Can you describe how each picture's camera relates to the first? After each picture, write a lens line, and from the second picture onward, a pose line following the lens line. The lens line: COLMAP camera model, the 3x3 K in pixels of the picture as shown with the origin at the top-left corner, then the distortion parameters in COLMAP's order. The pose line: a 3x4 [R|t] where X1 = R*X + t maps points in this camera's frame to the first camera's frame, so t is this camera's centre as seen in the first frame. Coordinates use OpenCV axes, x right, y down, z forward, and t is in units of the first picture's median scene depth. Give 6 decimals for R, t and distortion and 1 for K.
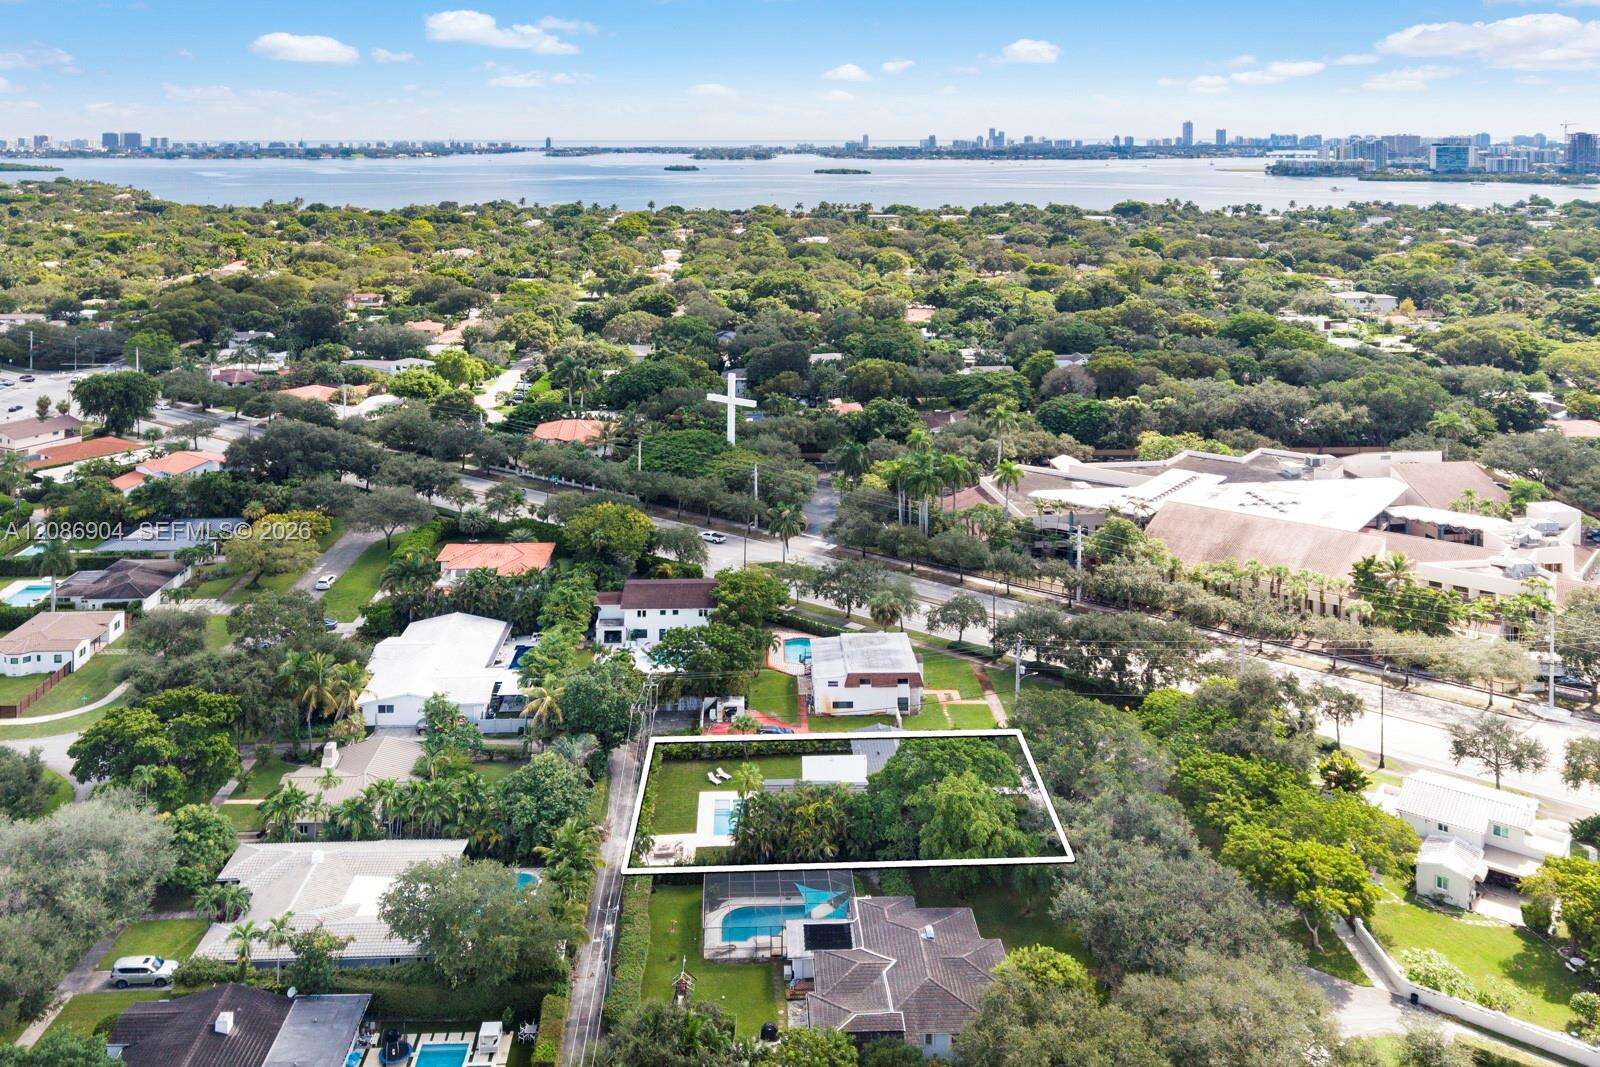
lens RADIAL K [[1284.2, 0, 800.0], [0, 1284.2, 533.5], [0, 0, 1]] dist [0.001753, 0.003679]
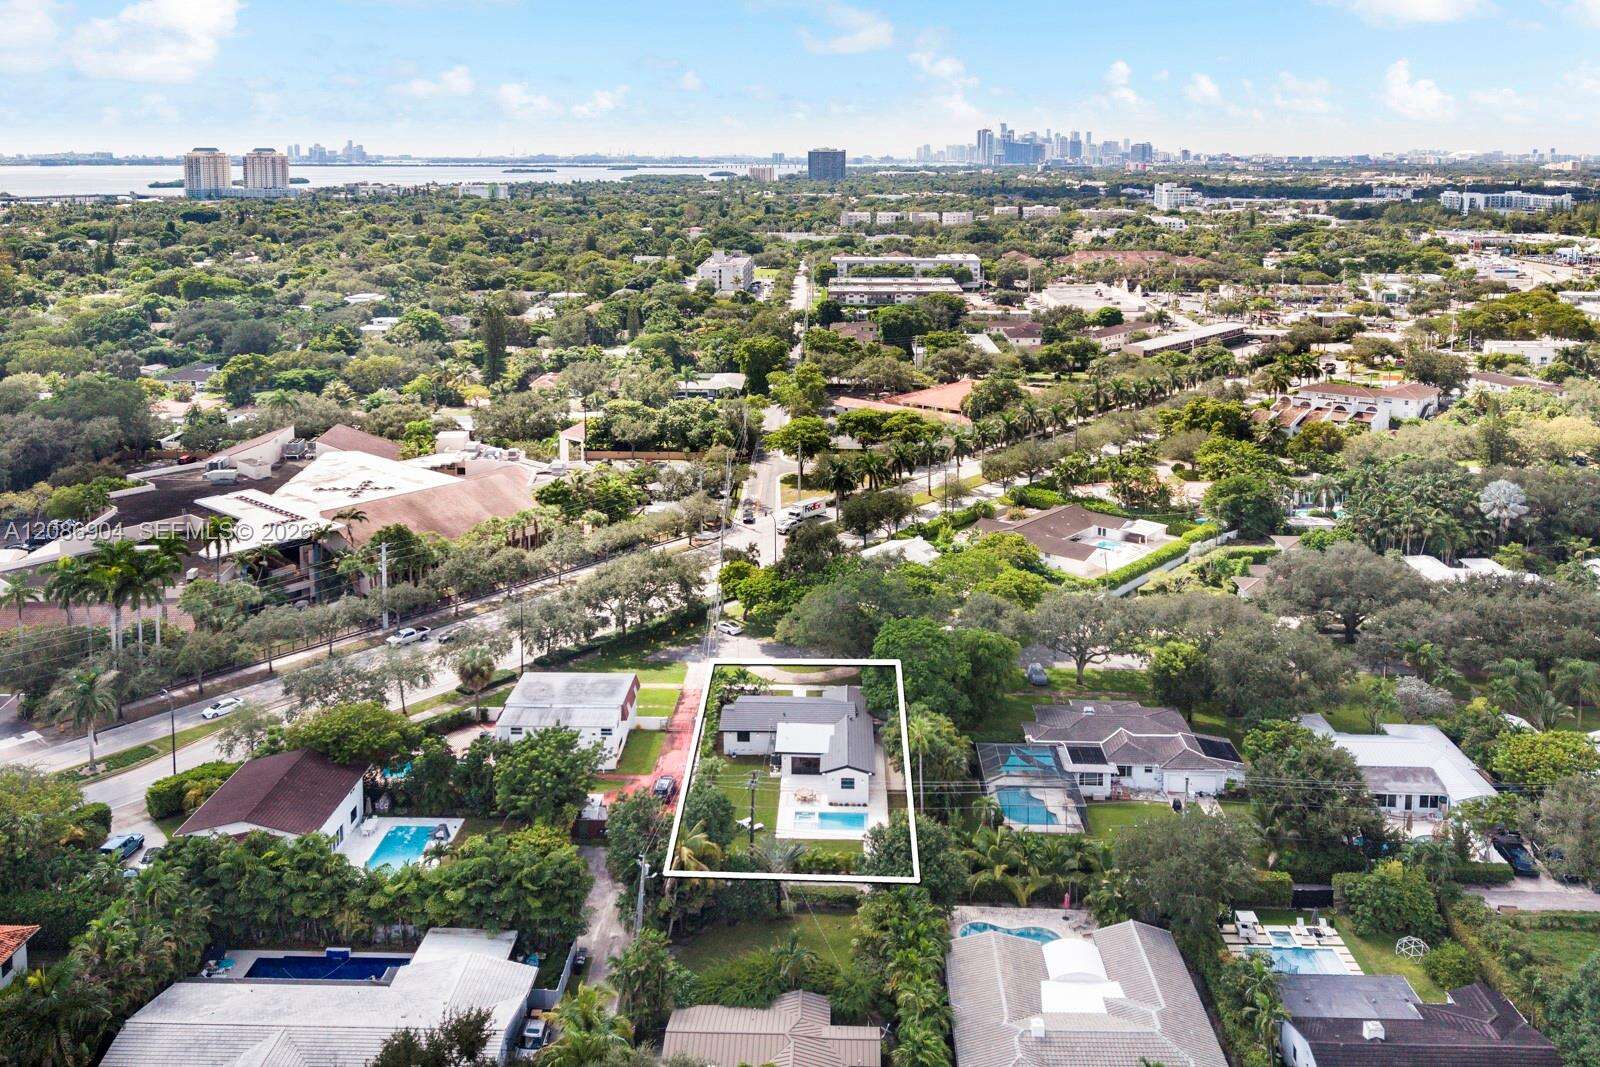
lens RADIAL K [[1302.0, 0, 834.0], [0, 1302.0, 535.1], [0, 0, 1]] dist [0.001859, 0.003140]
pose [[0.052896, -0.276080, 0.959678, -0.113721], [0.292121, 0.923263, 0.249503, -0.026079], [-0.954917, 0.267144, 0.129486, 0.104850]]
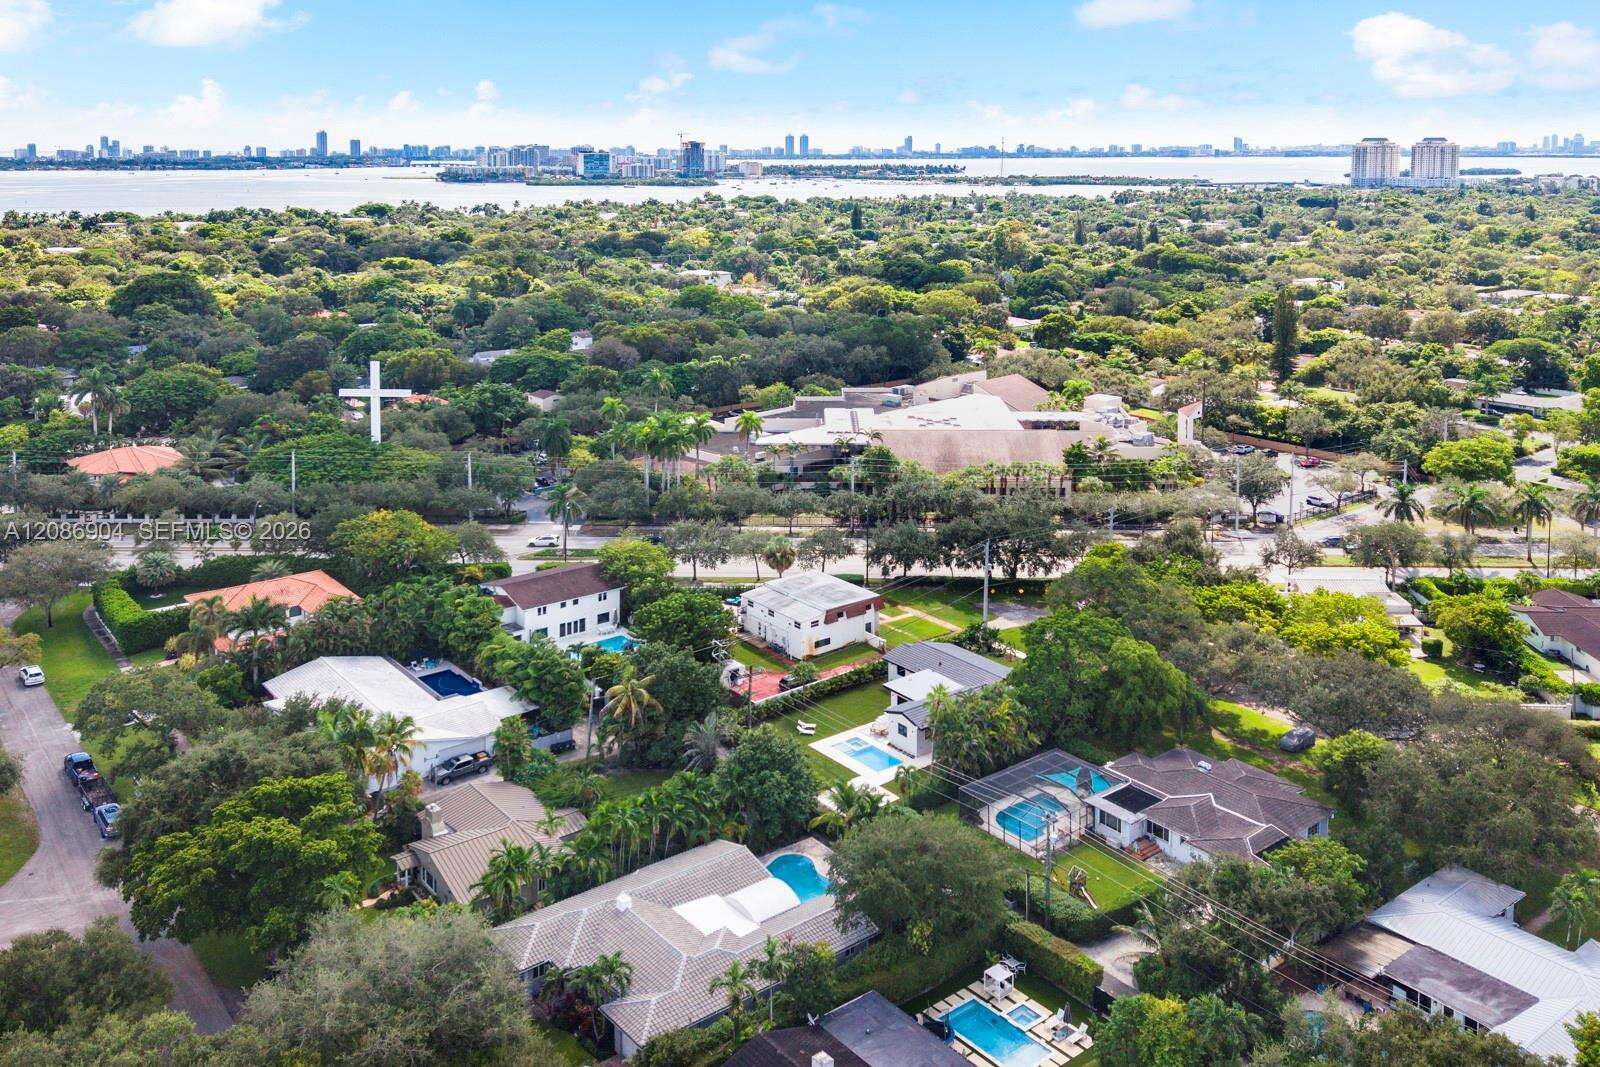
lens RADIAL K [[1284.2, 0, 800.0], [0, 1284.2, 533.5], [0, 0, 1]] dist [0.001753, 0.003679]
pose [[0.804065, -0.169930, 0.569739, -0.078898], [0.174977, 0.983479, 0.046388, -0.000012], [-0.568209, 0.062393, 0.820515, 0.026780]]
